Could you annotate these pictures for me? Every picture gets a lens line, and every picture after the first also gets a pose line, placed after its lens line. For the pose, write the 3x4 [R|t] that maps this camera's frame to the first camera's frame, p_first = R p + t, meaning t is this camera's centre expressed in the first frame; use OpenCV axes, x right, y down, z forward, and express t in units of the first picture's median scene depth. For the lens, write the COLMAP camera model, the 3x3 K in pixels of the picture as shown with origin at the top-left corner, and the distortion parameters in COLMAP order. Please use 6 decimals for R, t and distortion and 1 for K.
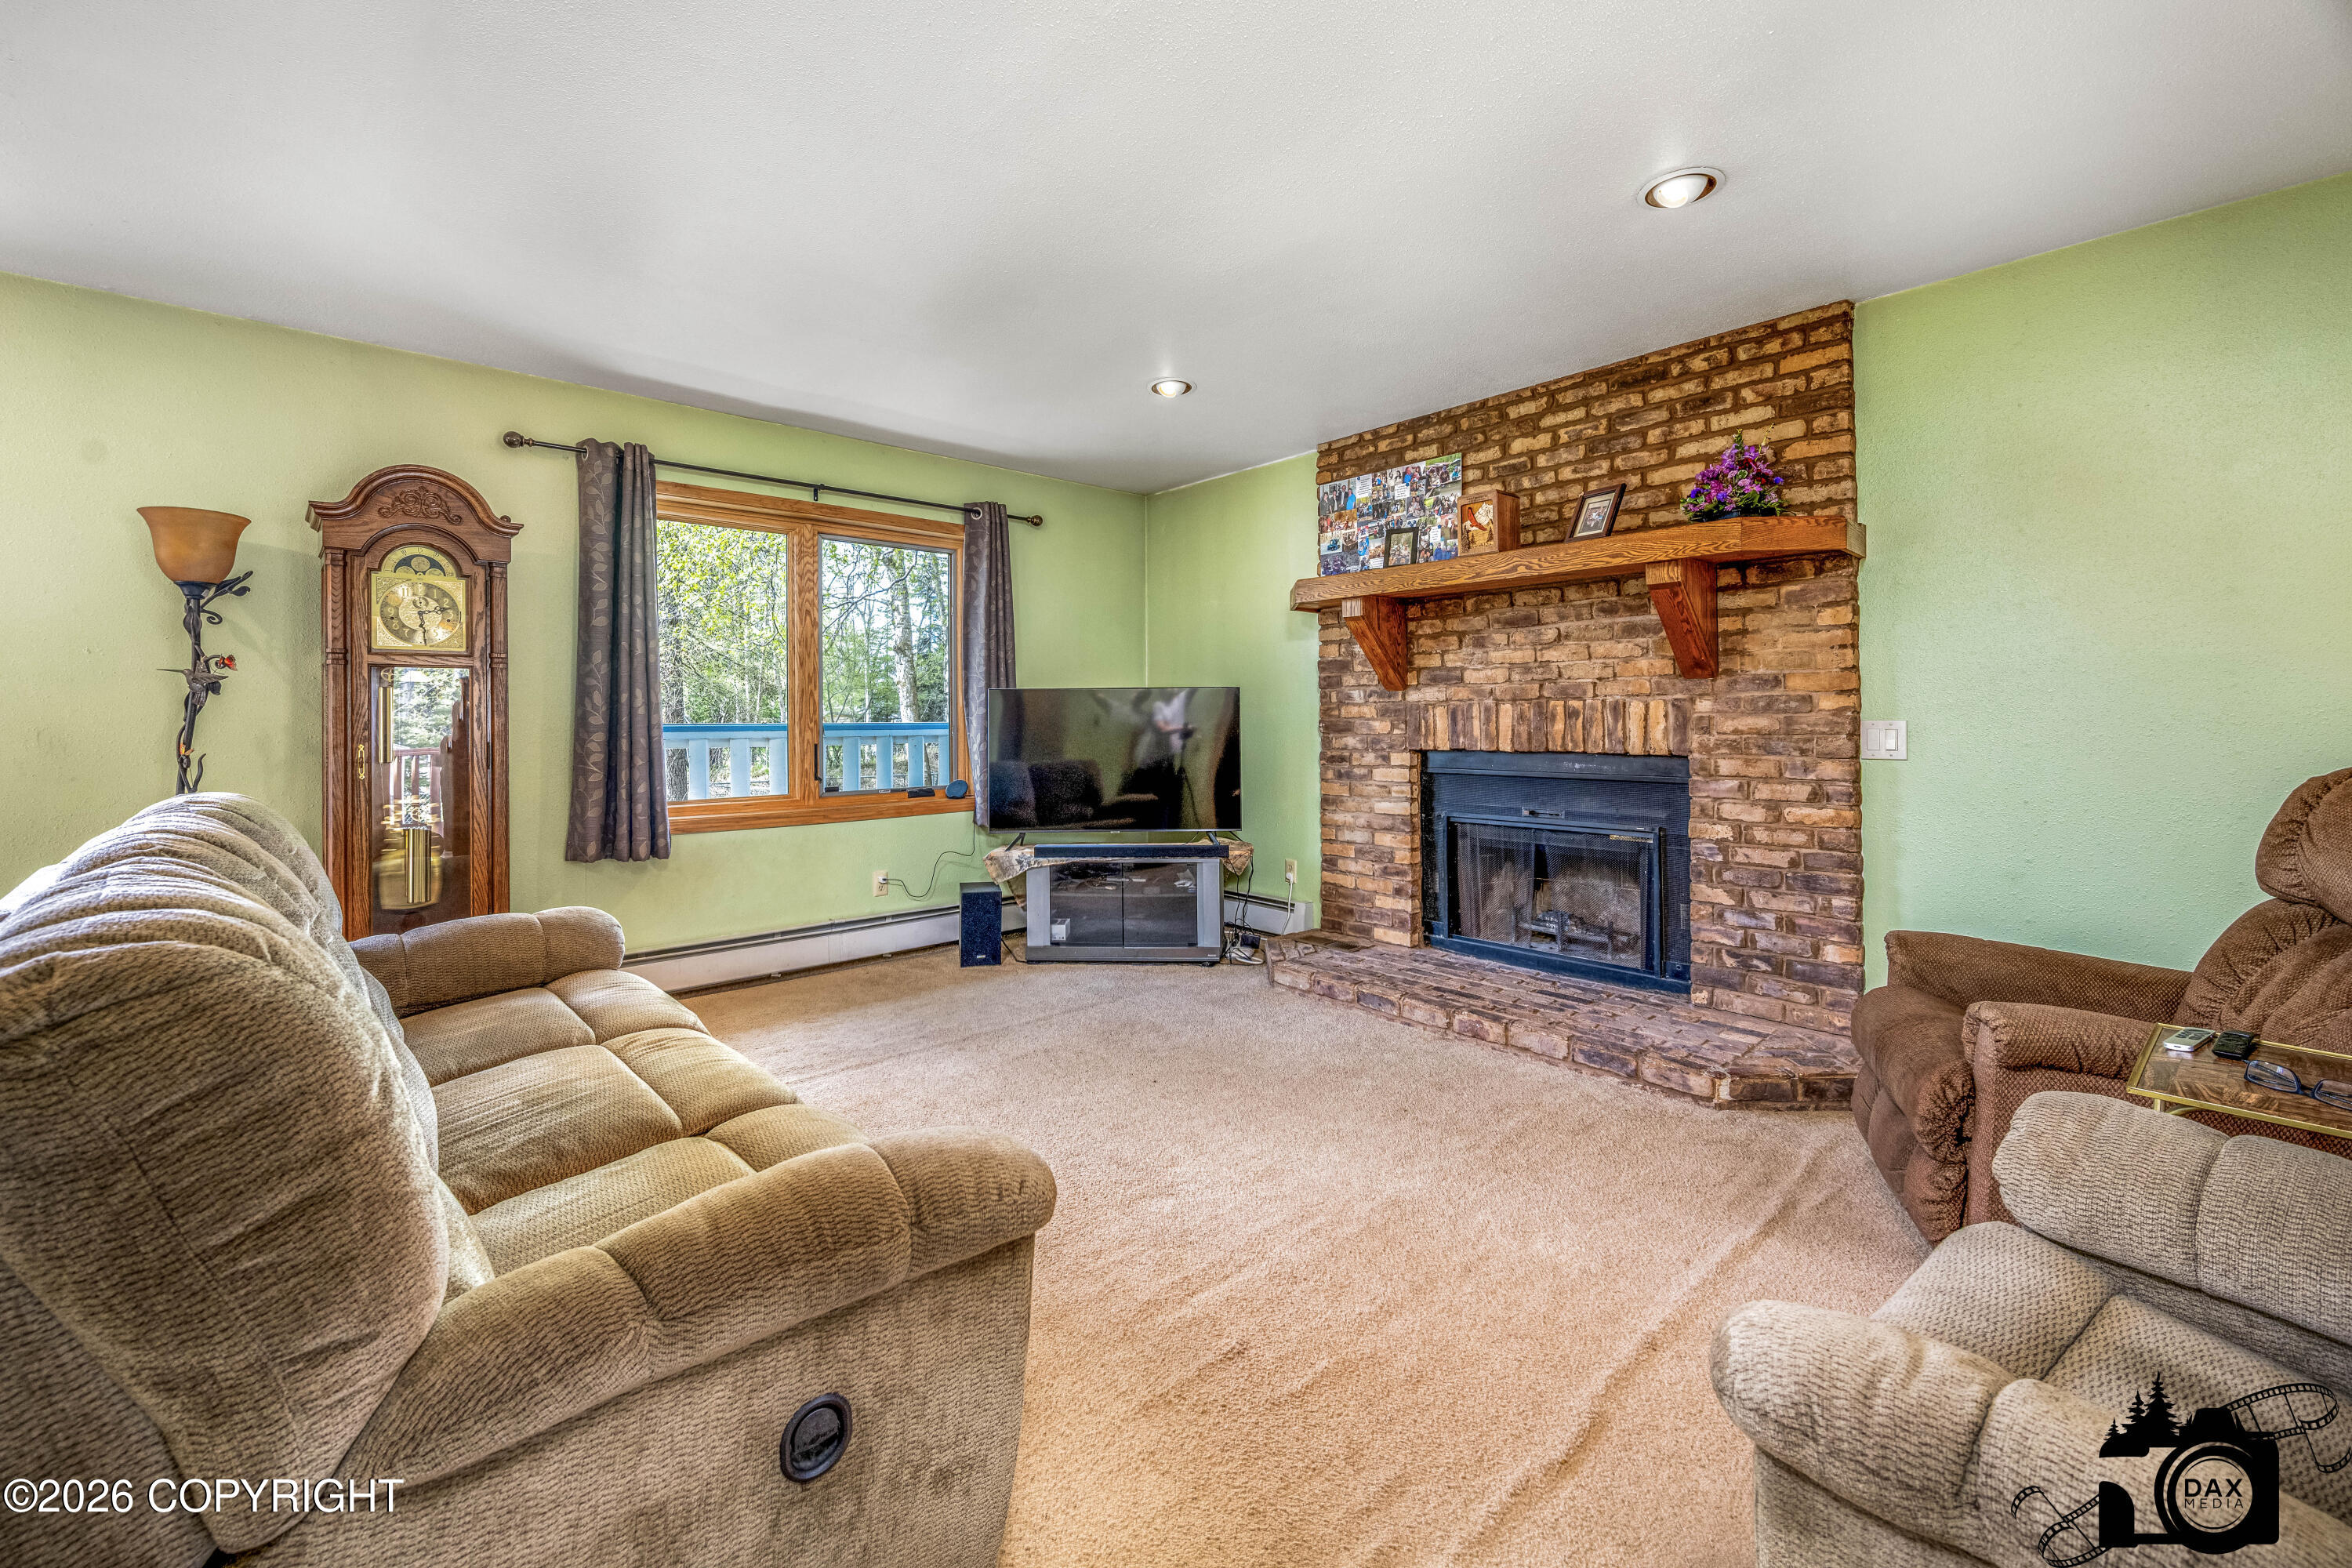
lens RADIAL K [[929.2, 0, 1195.6], [0, 929.2, 709.7], [0, 0, 1]] dist [-0.002257, -0.000412]
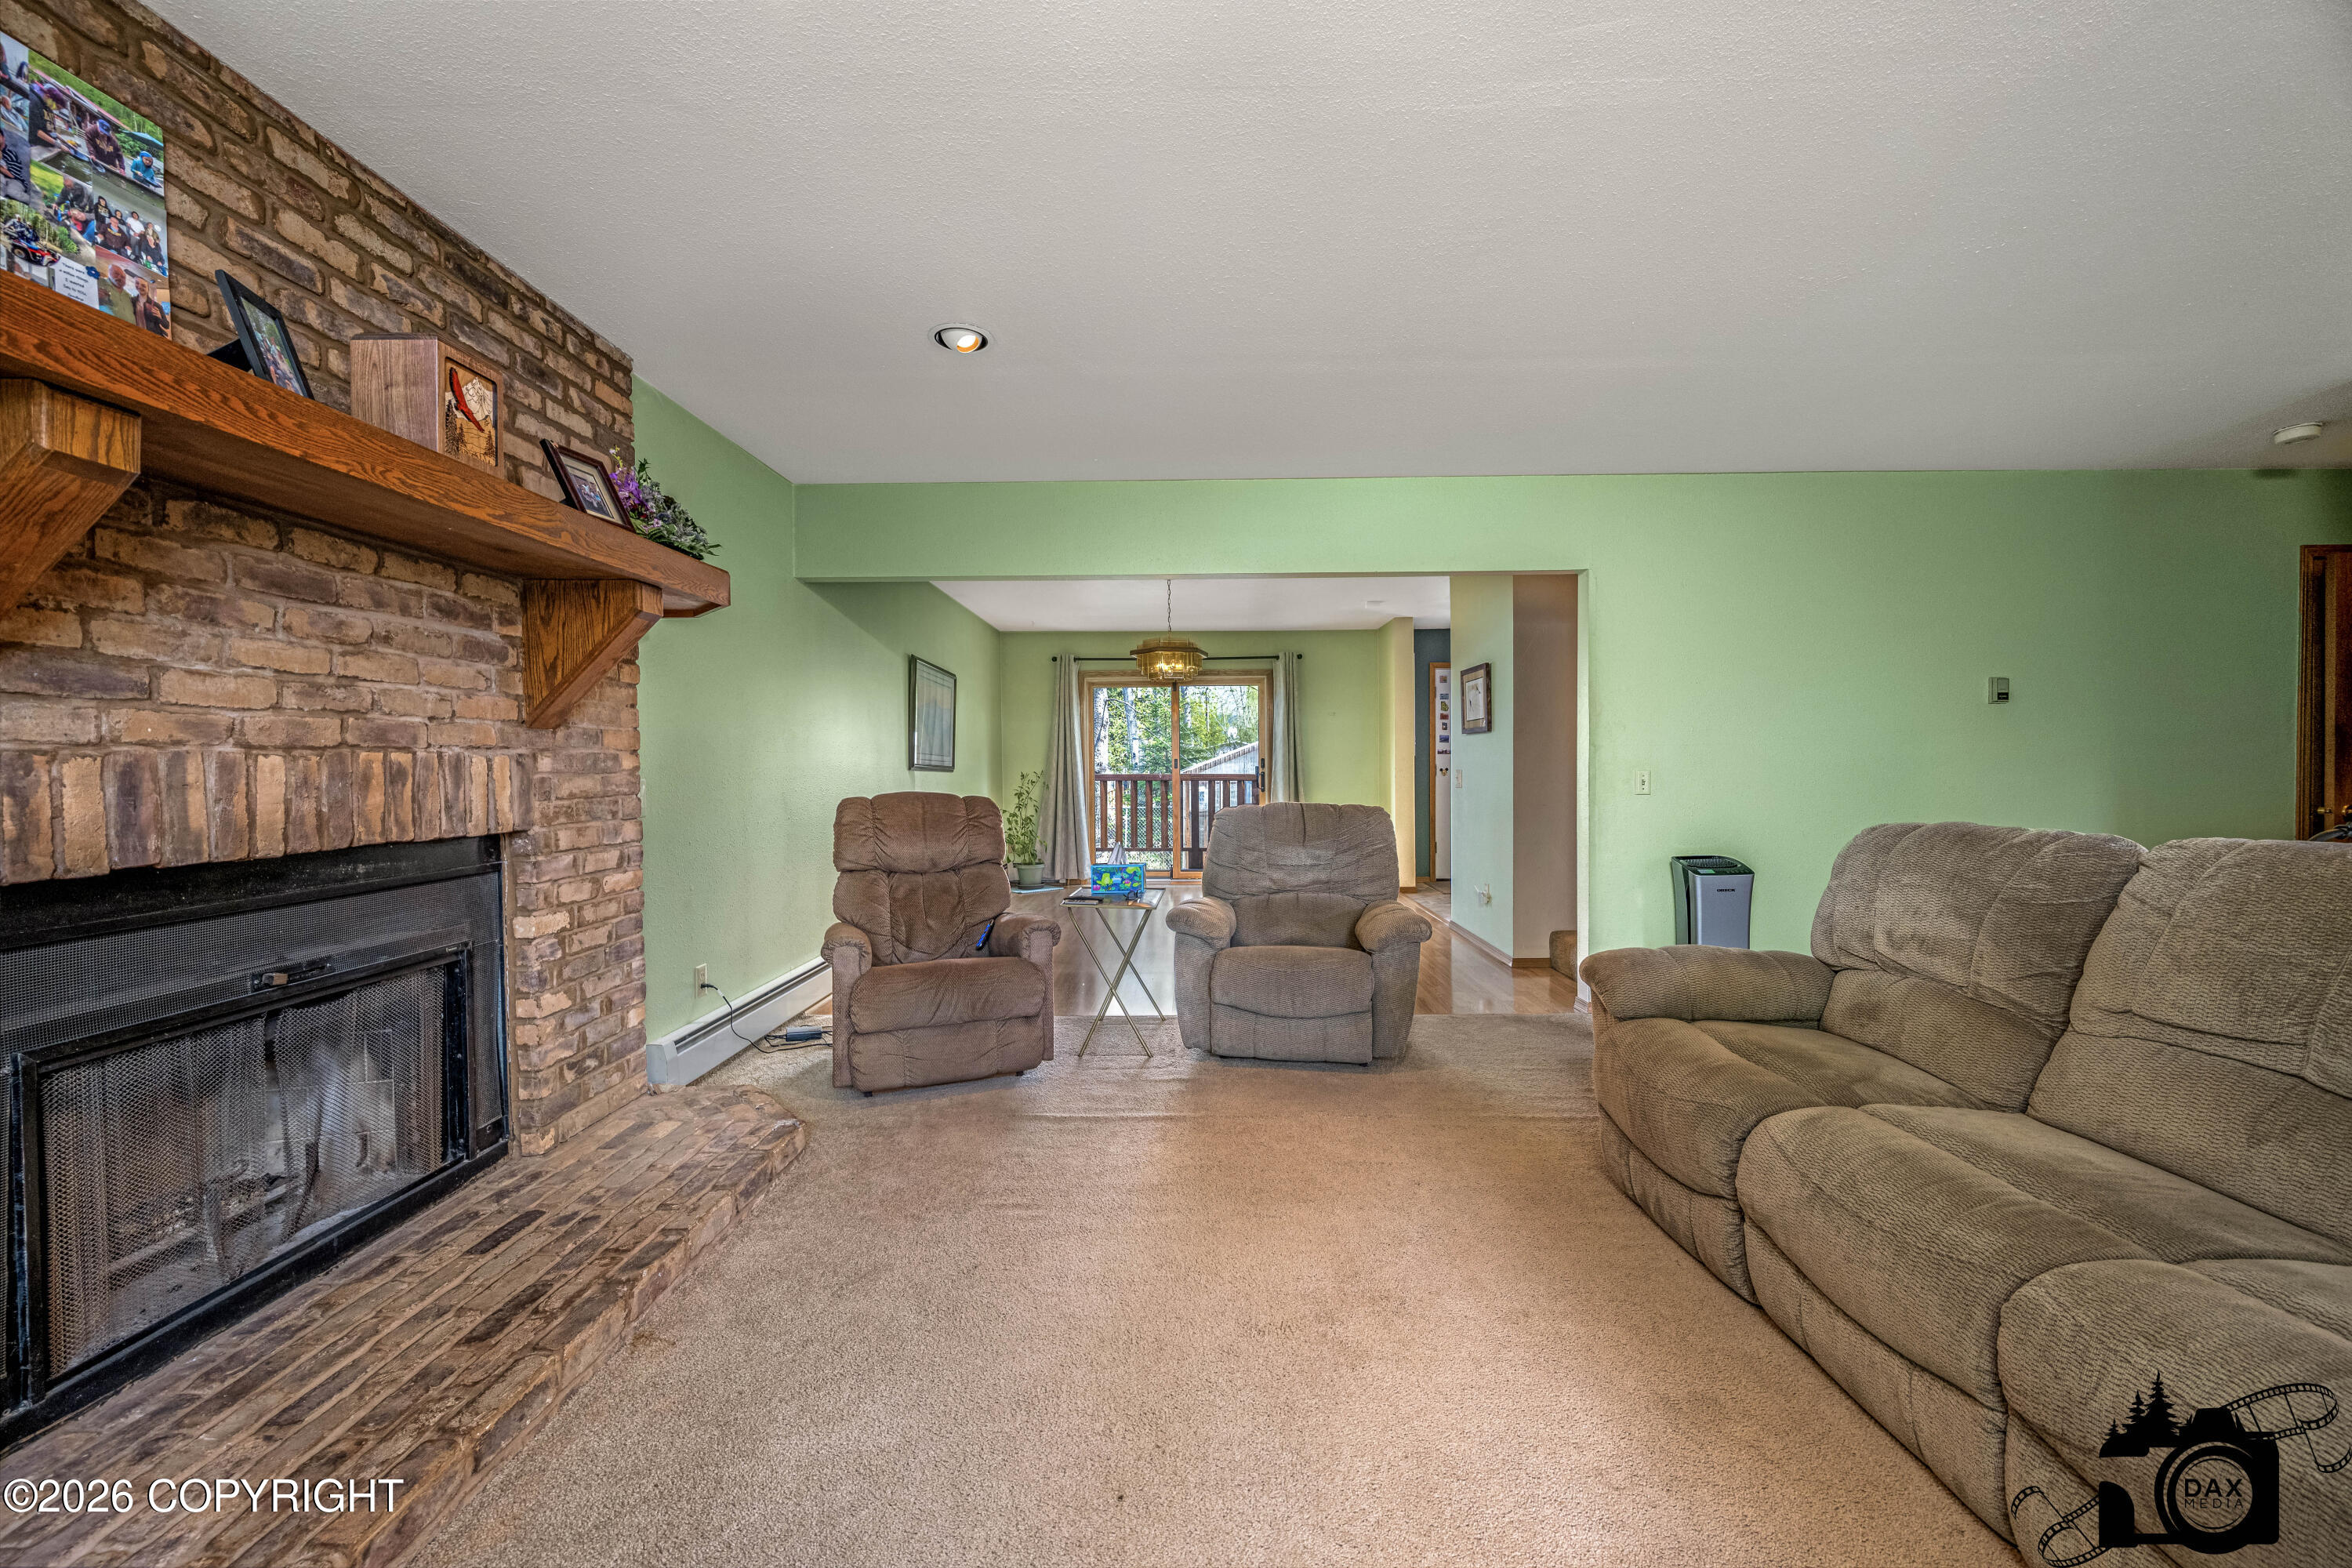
lens RADIAL K [[929.2, 0, 1172.9], [0, 929.2, 776.1], [0, 0, 1]] dist [-0.002257, -0.000412]
pose [[-0.717941, 0.003343, 0.696096, -0.346471], [0.008514, 0.999956, 0.003978, 0.006705], [-0.696052, 0.008782, -0.717938, 1.108766]]
